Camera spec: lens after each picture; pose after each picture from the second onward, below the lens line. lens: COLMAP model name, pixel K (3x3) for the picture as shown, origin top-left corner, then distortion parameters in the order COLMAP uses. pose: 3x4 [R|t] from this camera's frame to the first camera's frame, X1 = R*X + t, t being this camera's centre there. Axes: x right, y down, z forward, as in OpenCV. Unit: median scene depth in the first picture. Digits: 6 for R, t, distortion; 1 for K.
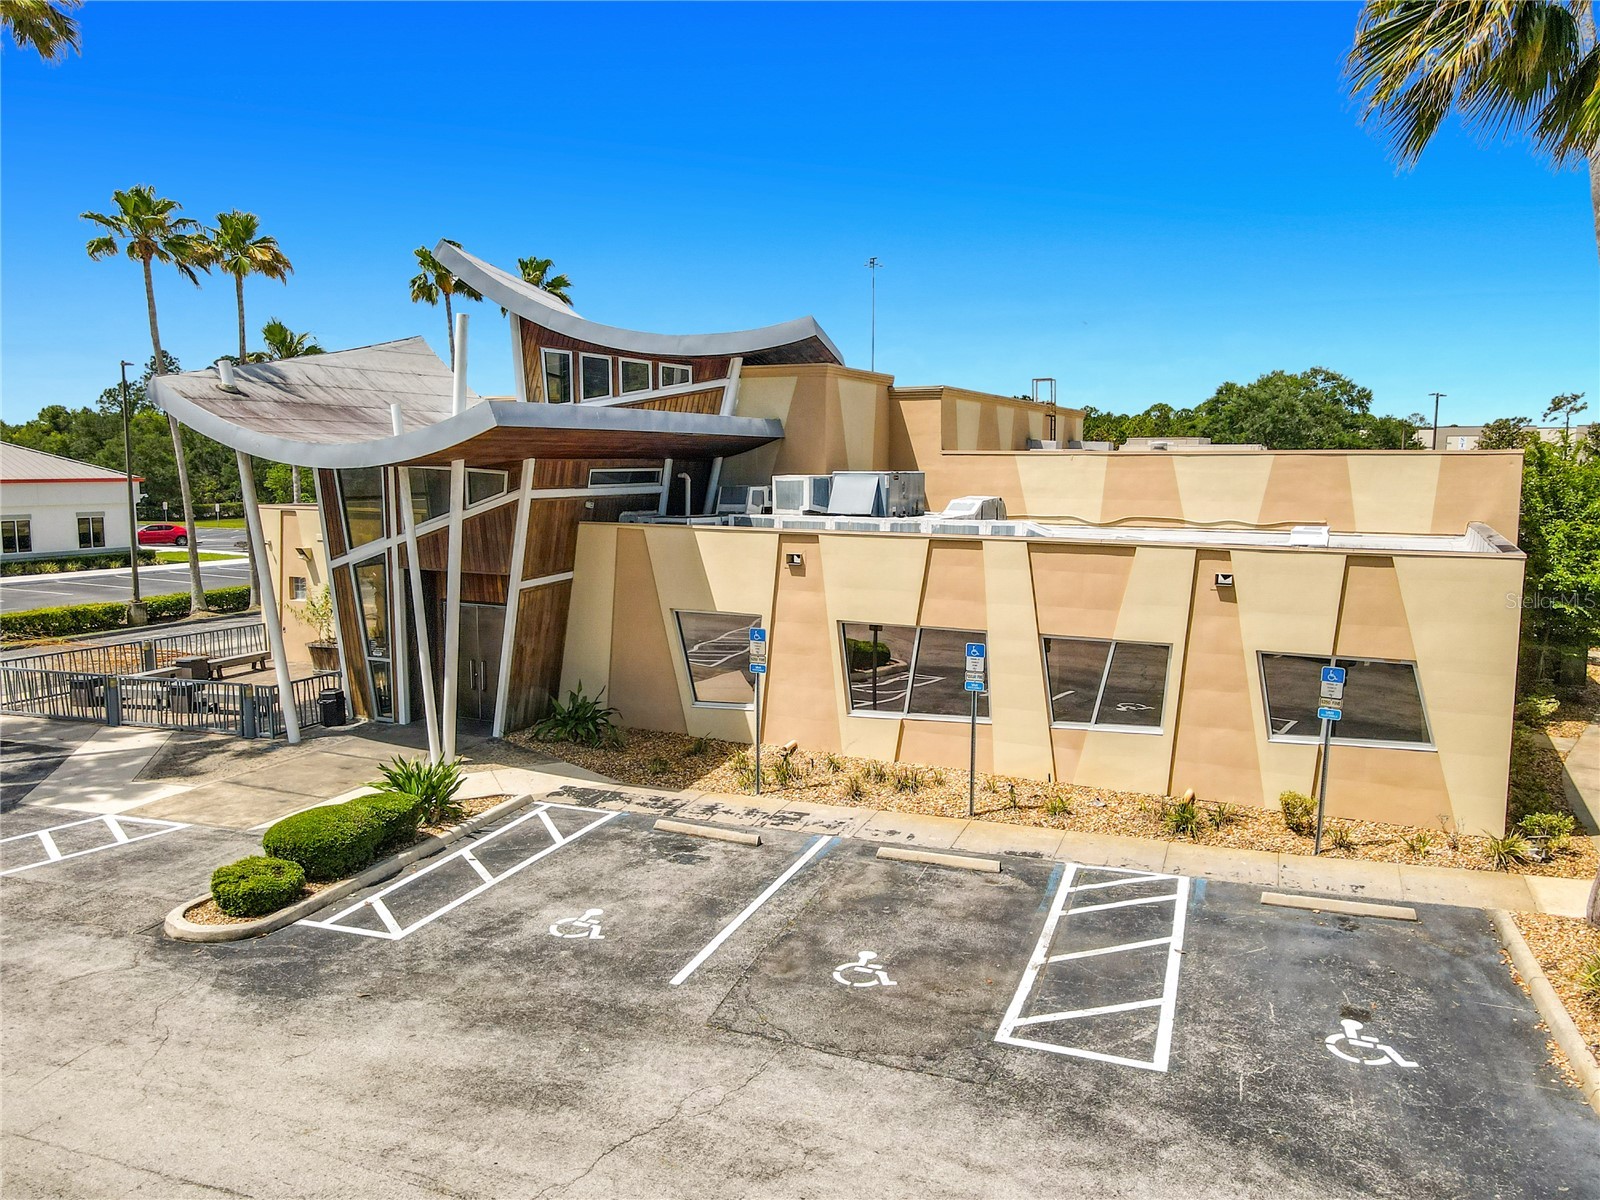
lens RADIAL K [[1219.3, 0, 794.3], [0, 1219.3, 603.6], [0, 0, 1]] dist [-0.017754, 0.042393]
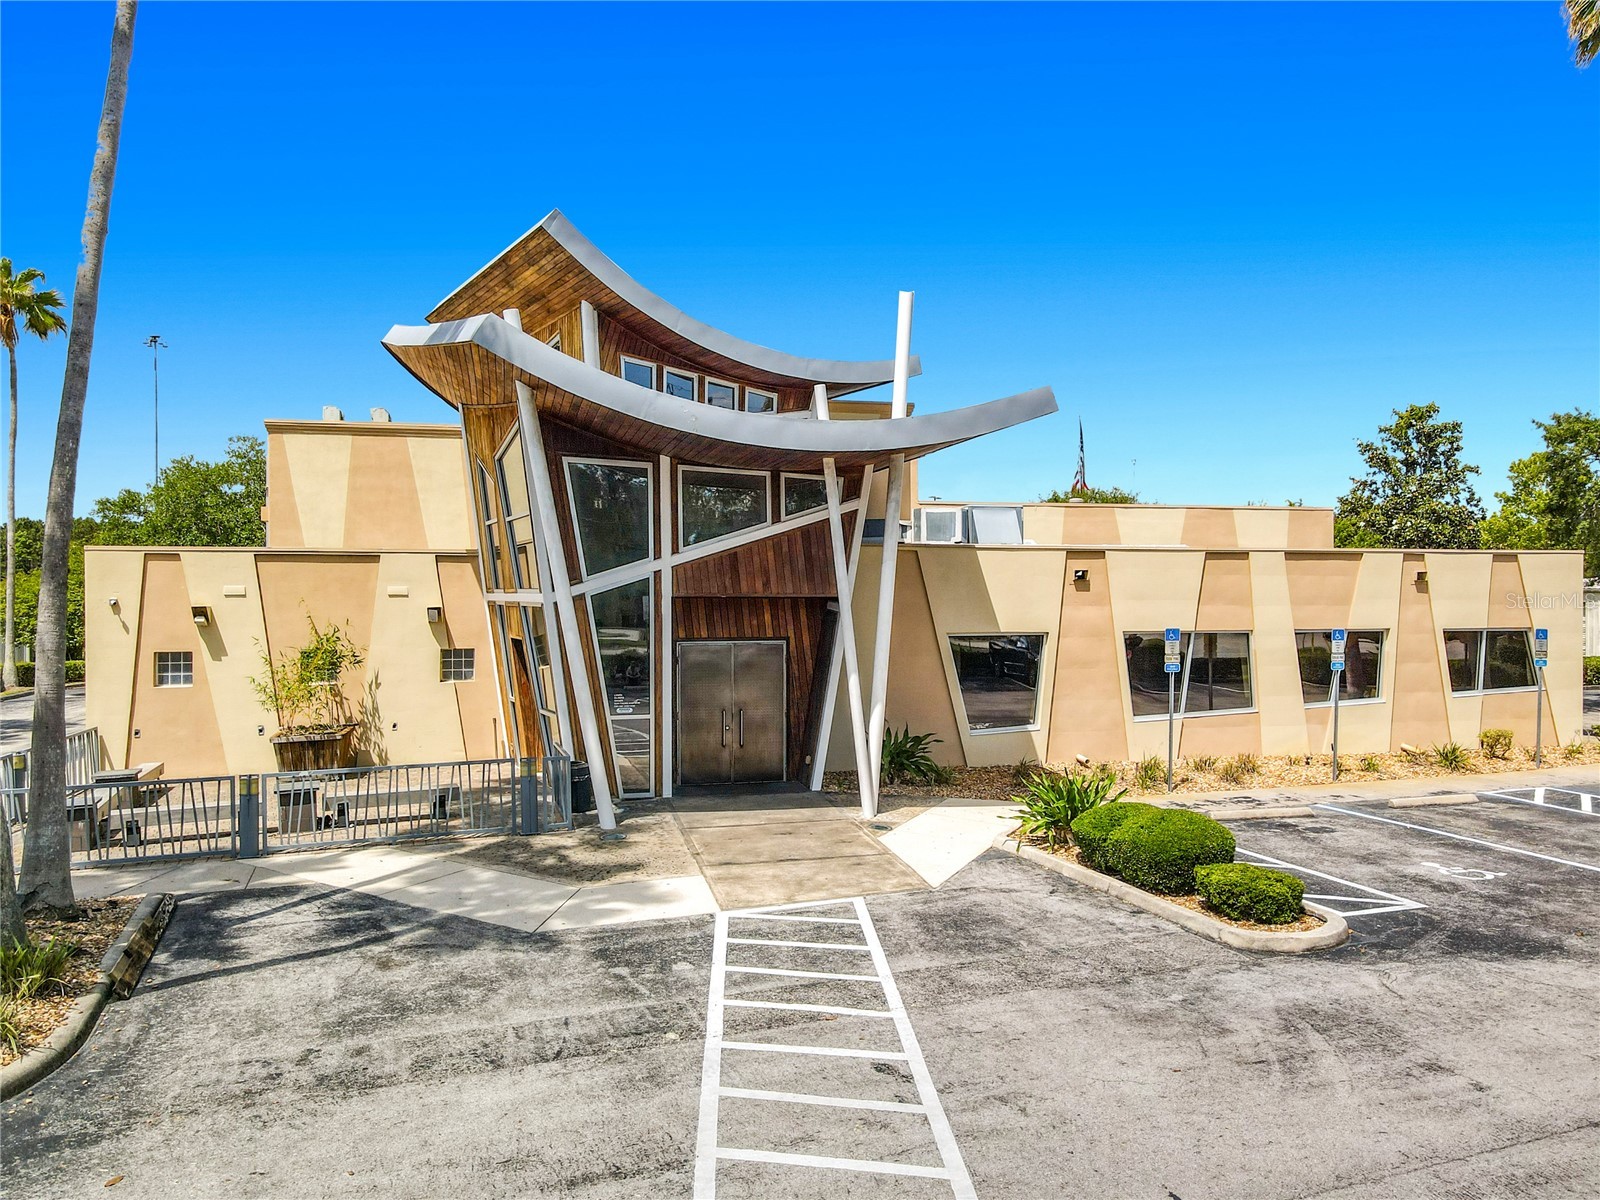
lens RADIAL K [[1233.0, 0, 824.2], [0, 1233.0, 597.6], [0, 0, 1]] dist [0.001332, 0.045198]
pose [[0.754183, -0.008321, 0.656612, -1.000370], [0.083028, 0.993103, -0.082781, 0.060073], [-0.651394, 0.116949, 0.749672, 0.424846]]
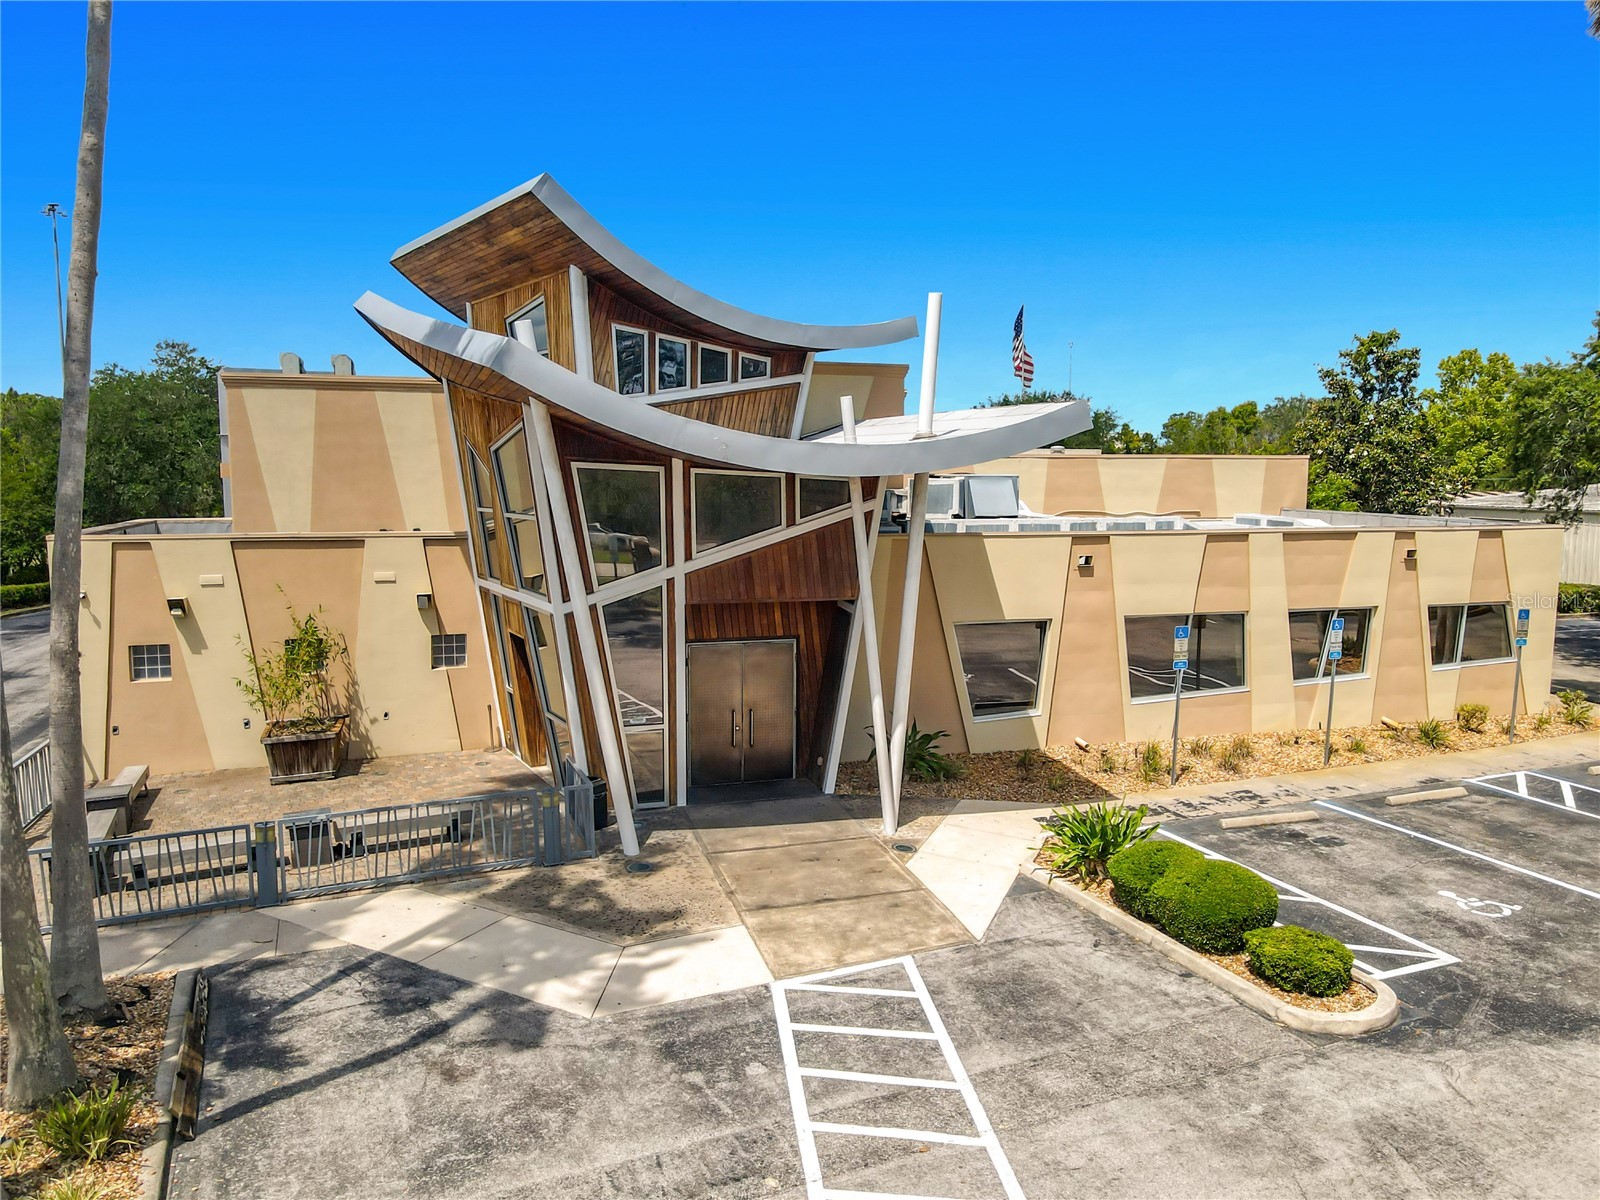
lens RADIAL K [[1221.2, 0, 827.3], [0, 1221.2, 605.8], [0, 0, 1]] dist [0.004690, 0.035842]
pose [[0.712557, -0.083220, 0.696662, -1.028347], [0.080809, 0.996067, 0.036333, -0.062783], [-0.696945, 0.030407, 0.716479, 0.489844]]
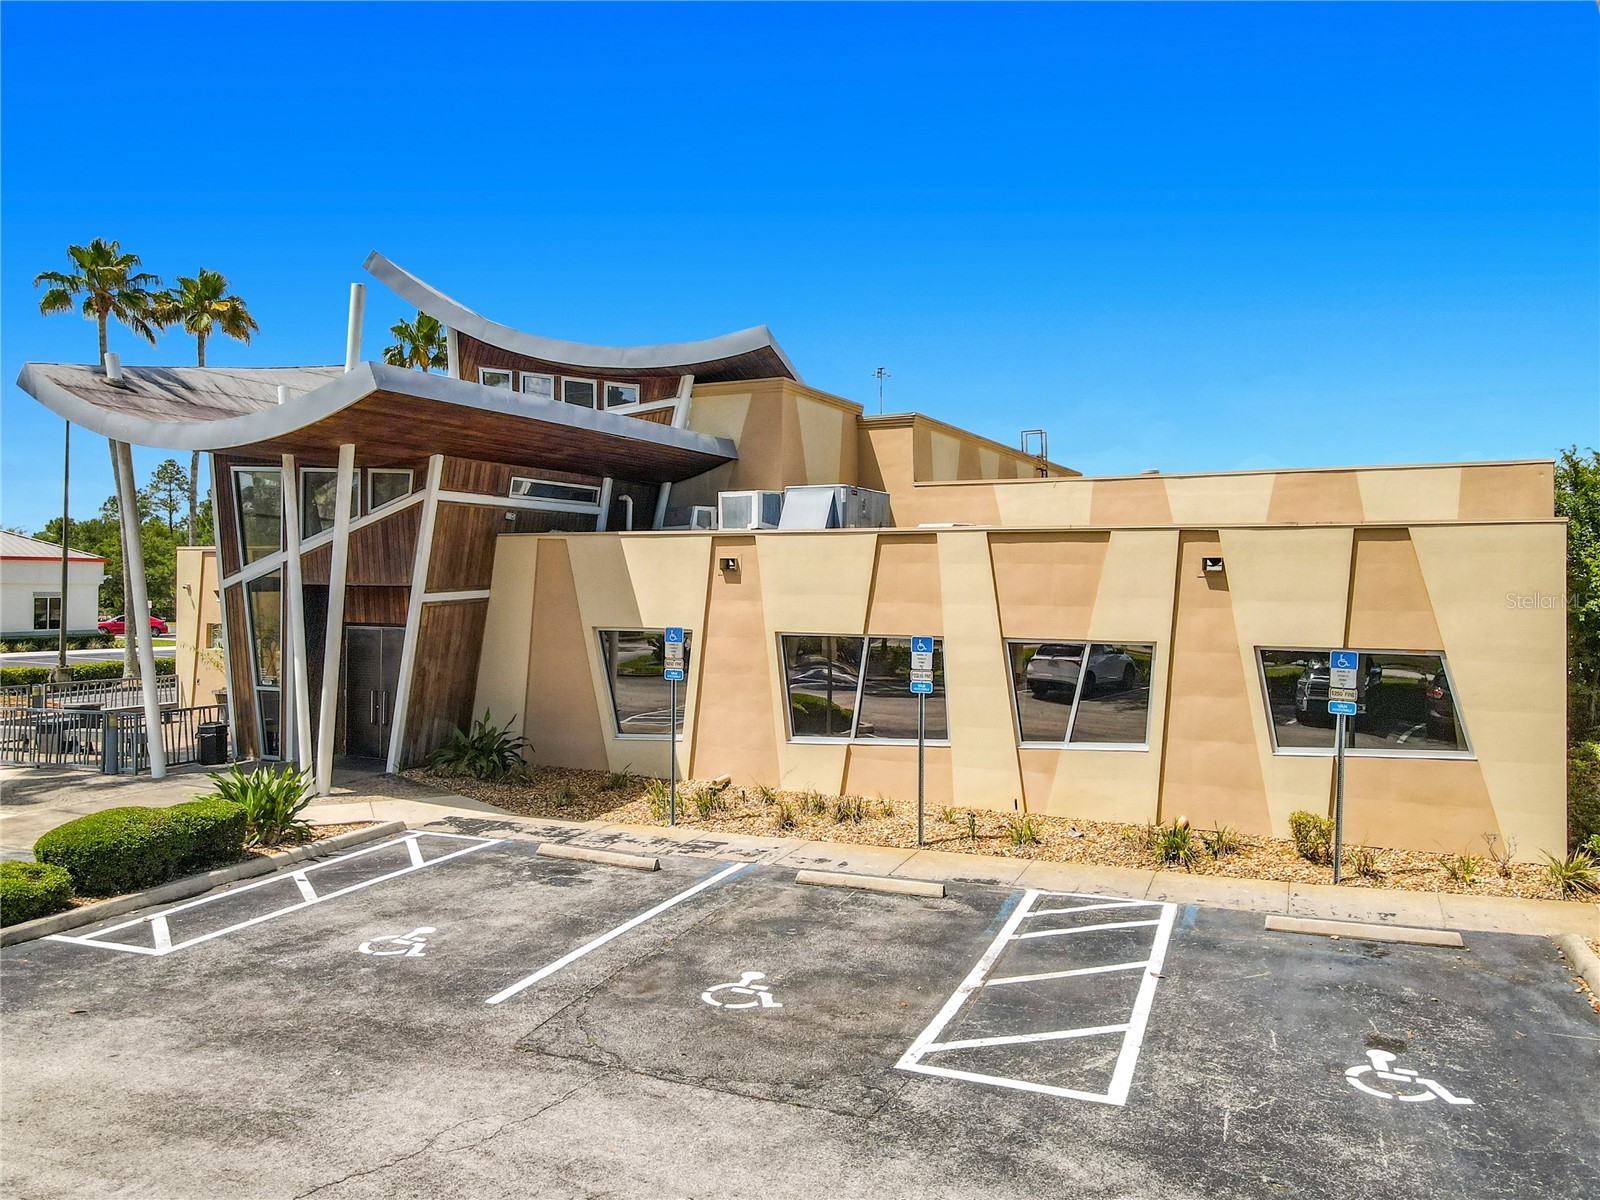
lens RADIAL K [[1229.6, 0, 798.8], [0, 1229.6, 573.0], [0, 0, 1]] dist [0.002688, 0.003782]
pose [[0.999908, 0.003797, -0.013044, 0.073350], [-0.005477, 0.991326, -0.131315, 0.101802], [0.012432, 0.131374, 0.991255, 0.140000]]
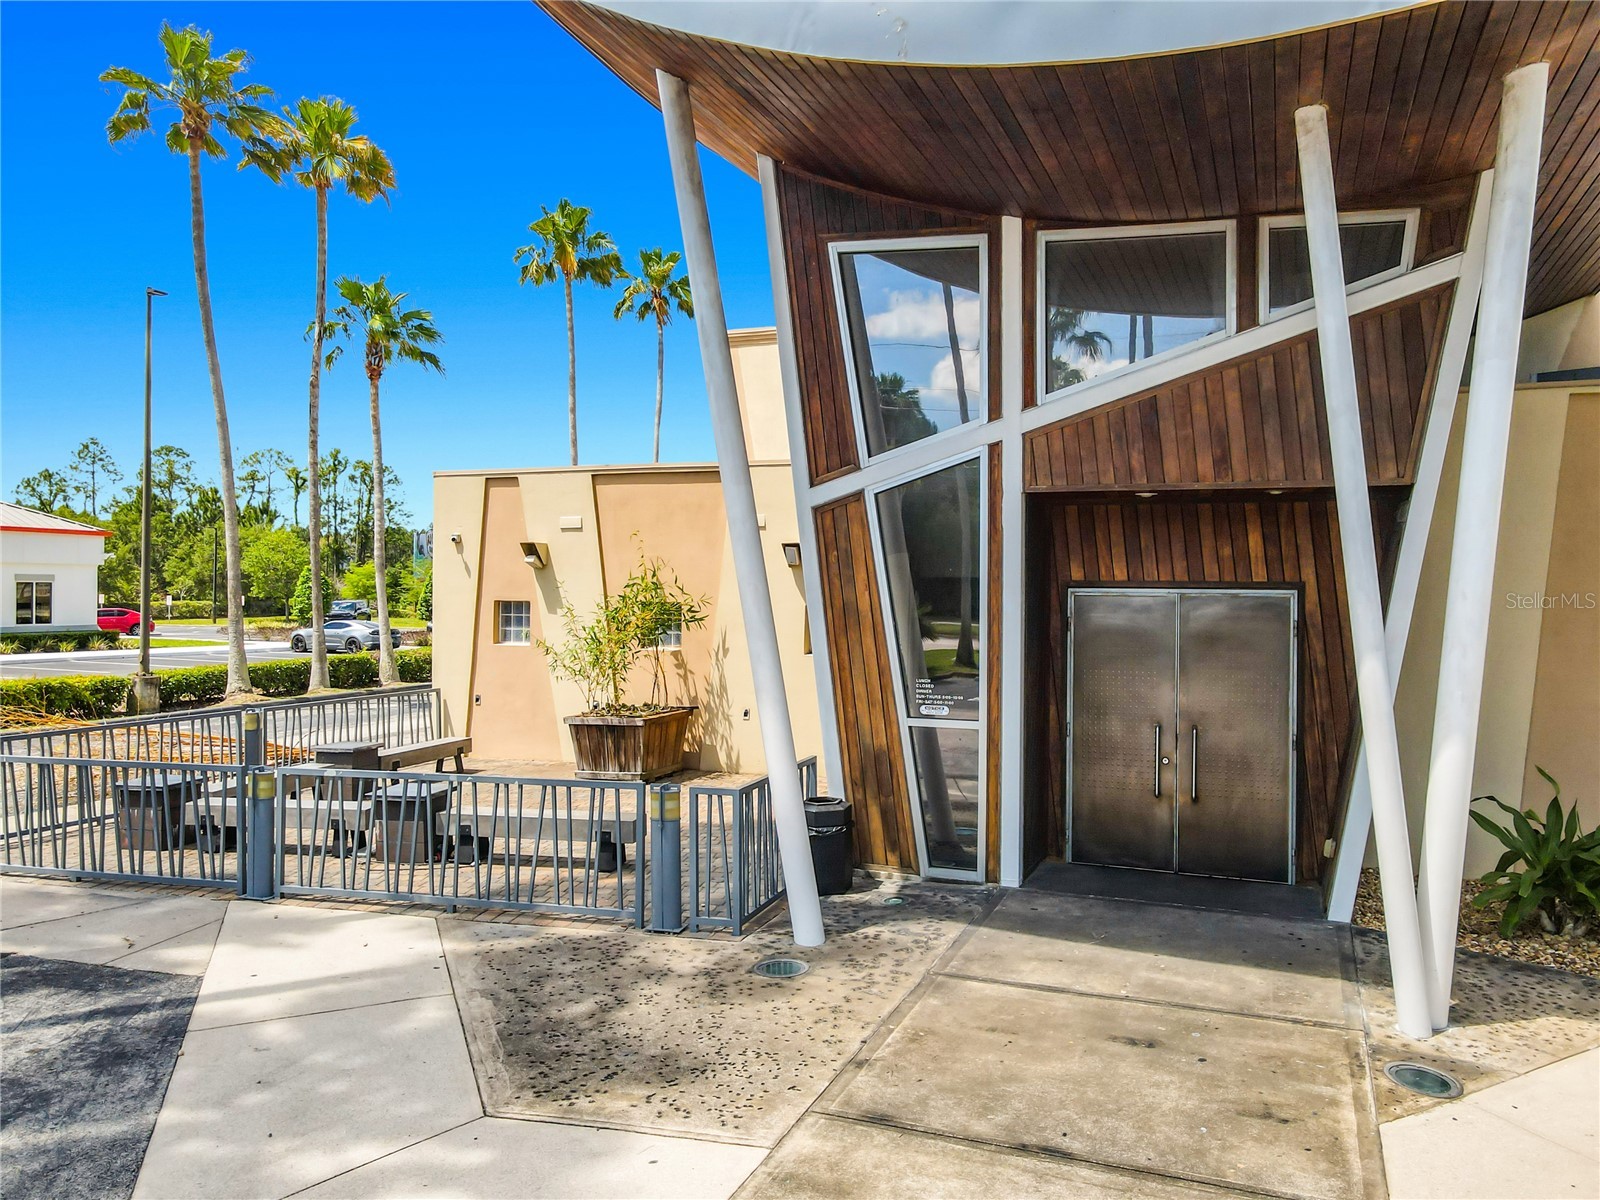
lens RADIAL K [[1219.3, 0, 794.3], [0, 1219.3, 603.6], [0, 0, 1]] dist [-0.017754, 0.042393]
pose [[0.997601, 0.003921, 0.069116, -0.548906], [0.003602, 0.994103, -0.108382, 0.065381], [-0.069134, 0.108371, 0.991704, 0.782609]]
